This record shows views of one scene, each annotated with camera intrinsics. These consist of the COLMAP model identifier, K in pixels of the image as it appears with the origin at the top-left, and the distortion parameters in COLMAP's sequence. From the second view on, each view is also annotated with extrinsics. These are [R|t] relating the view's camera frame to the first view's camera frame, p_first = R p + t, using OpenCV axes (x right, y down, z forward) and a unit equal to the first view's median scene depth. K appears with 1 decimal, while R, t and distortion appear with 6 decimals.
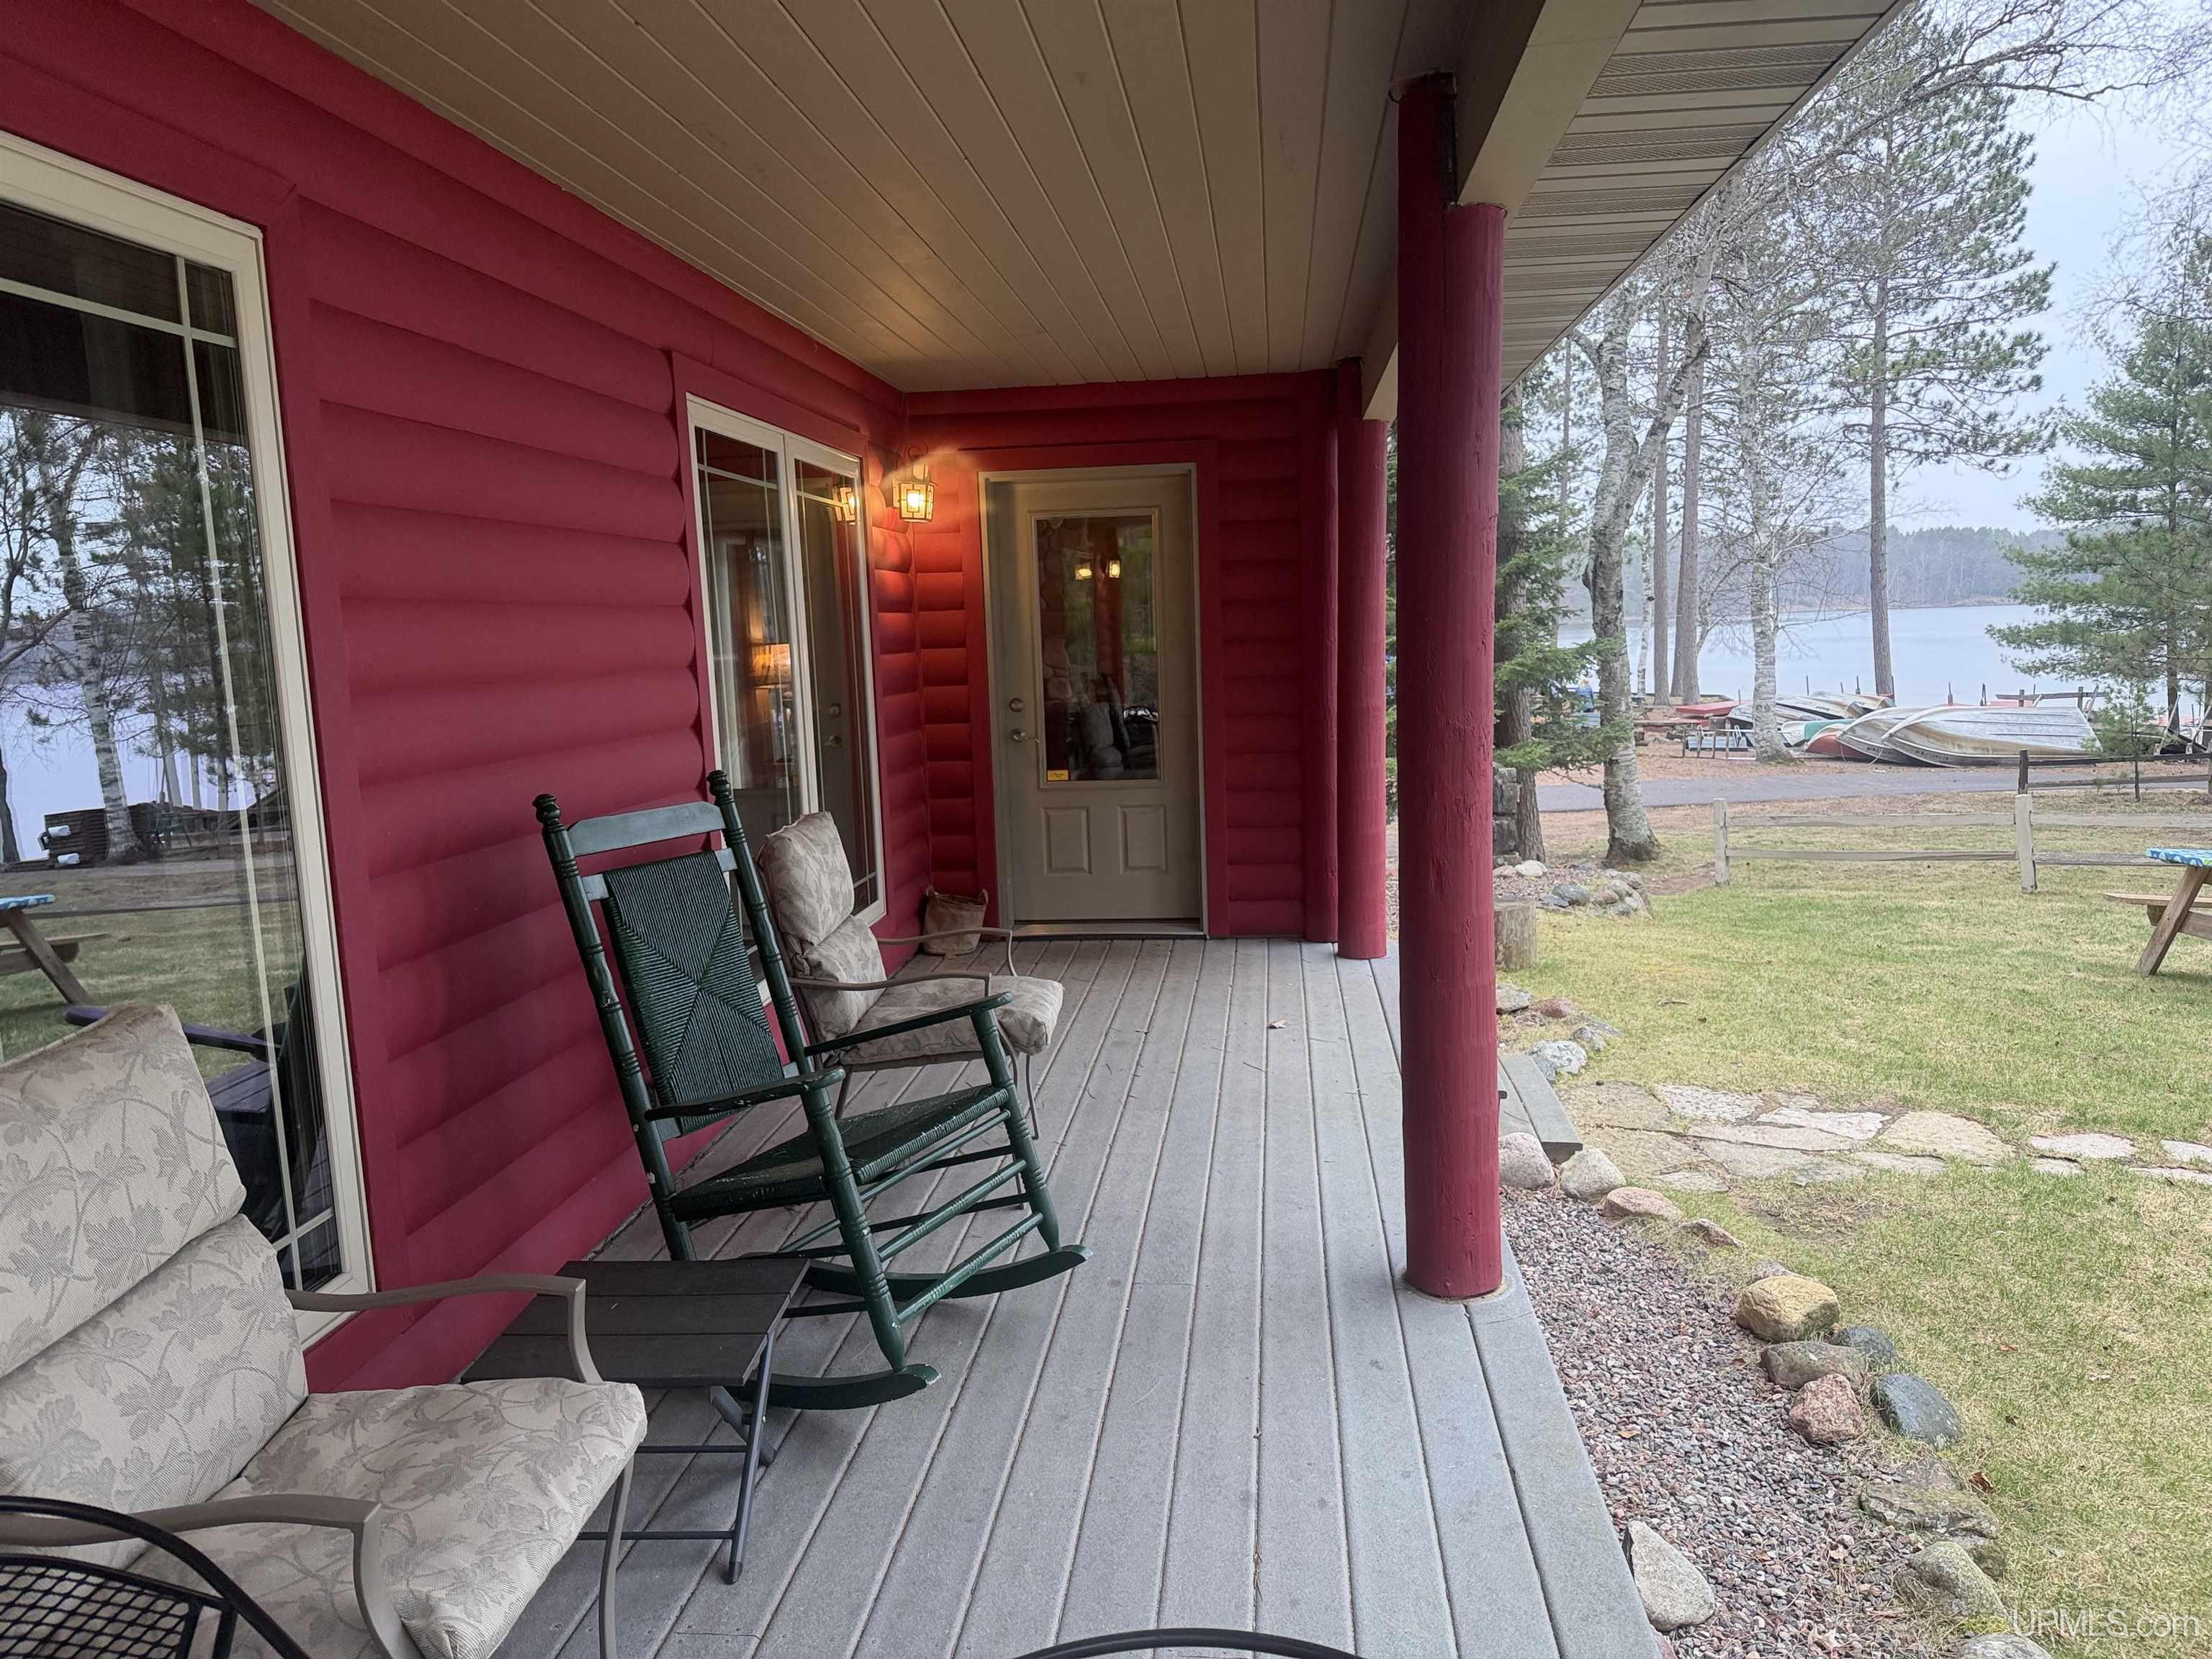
lens RADIAL K [[1530.7, 0, 1098.9], [0, 1530.7, 818.4], [0, 0, 1]] dist [0.082859, -0.115949]
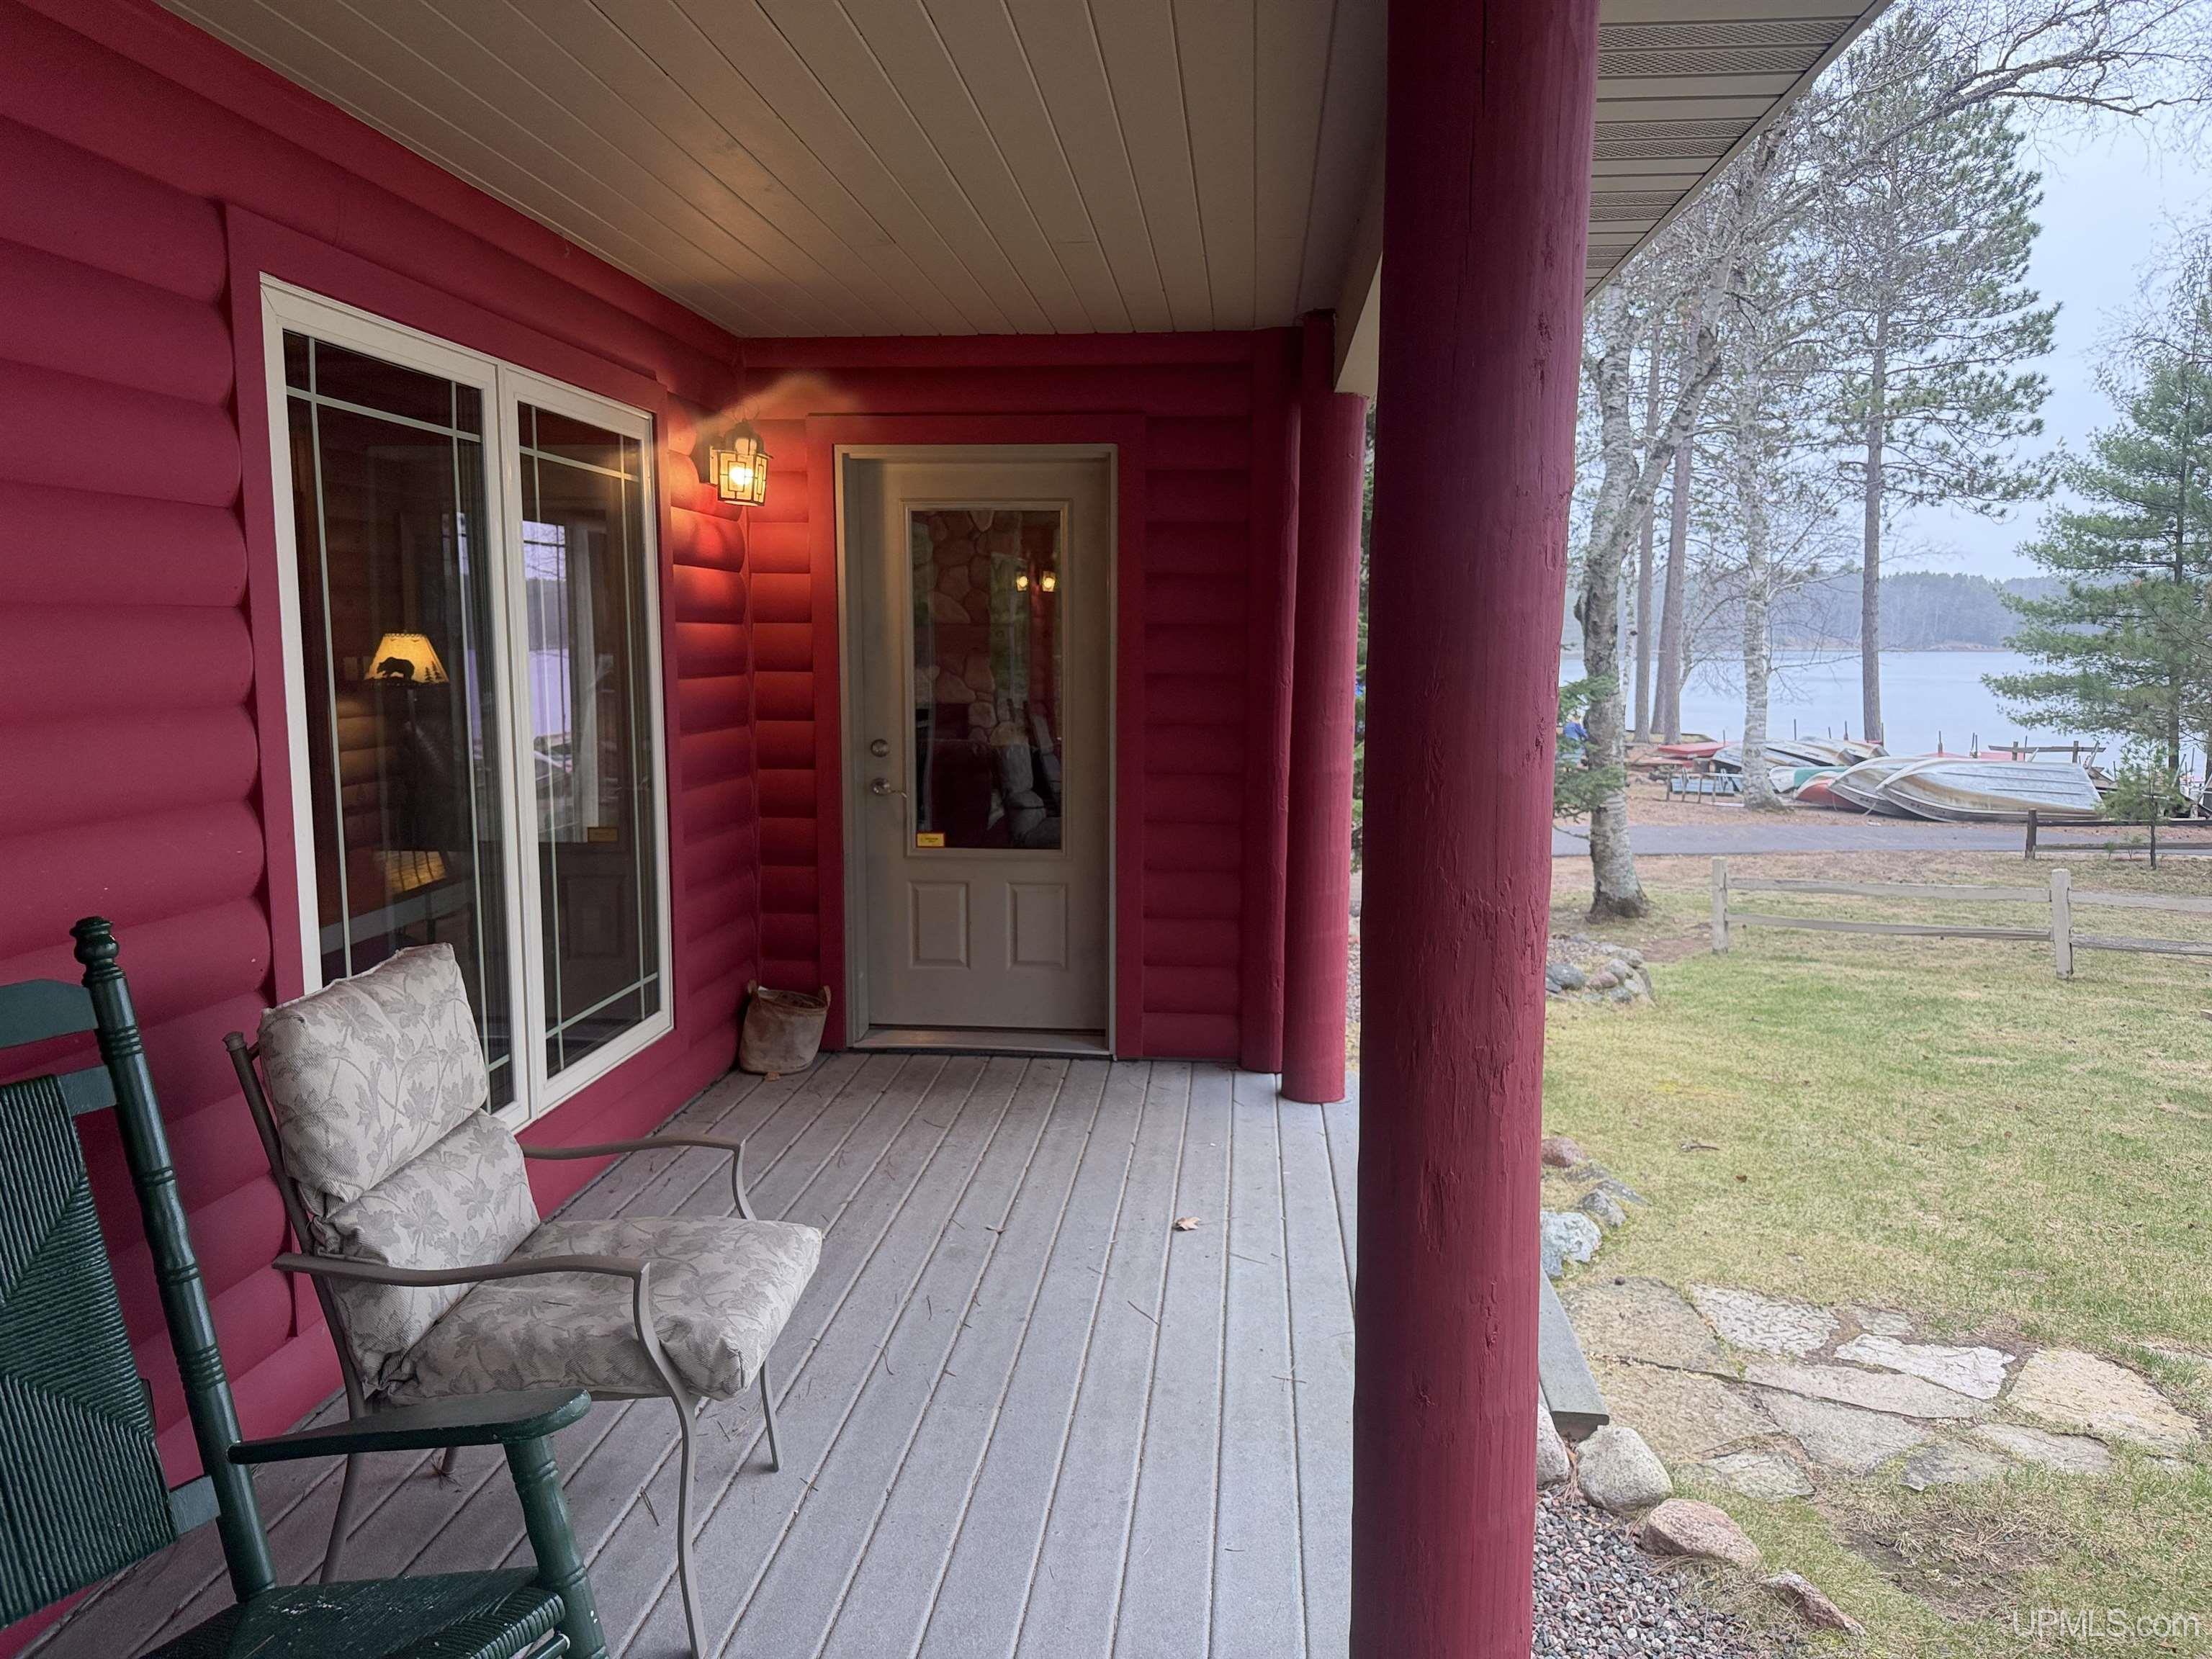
lens RADIAL K [[1518.3, 0, 1099.4], [0, 1518.3, 793.3], [0, 0, 1]] dist [0.046530, -0.039439]
pose [[0.999220, 0.036263, 0.015642, 0.030385], [-0.035907, 0.999104, -0.022413, -0.024990], [-0.016441, 0.021834, 0.999626, 0.152604]]
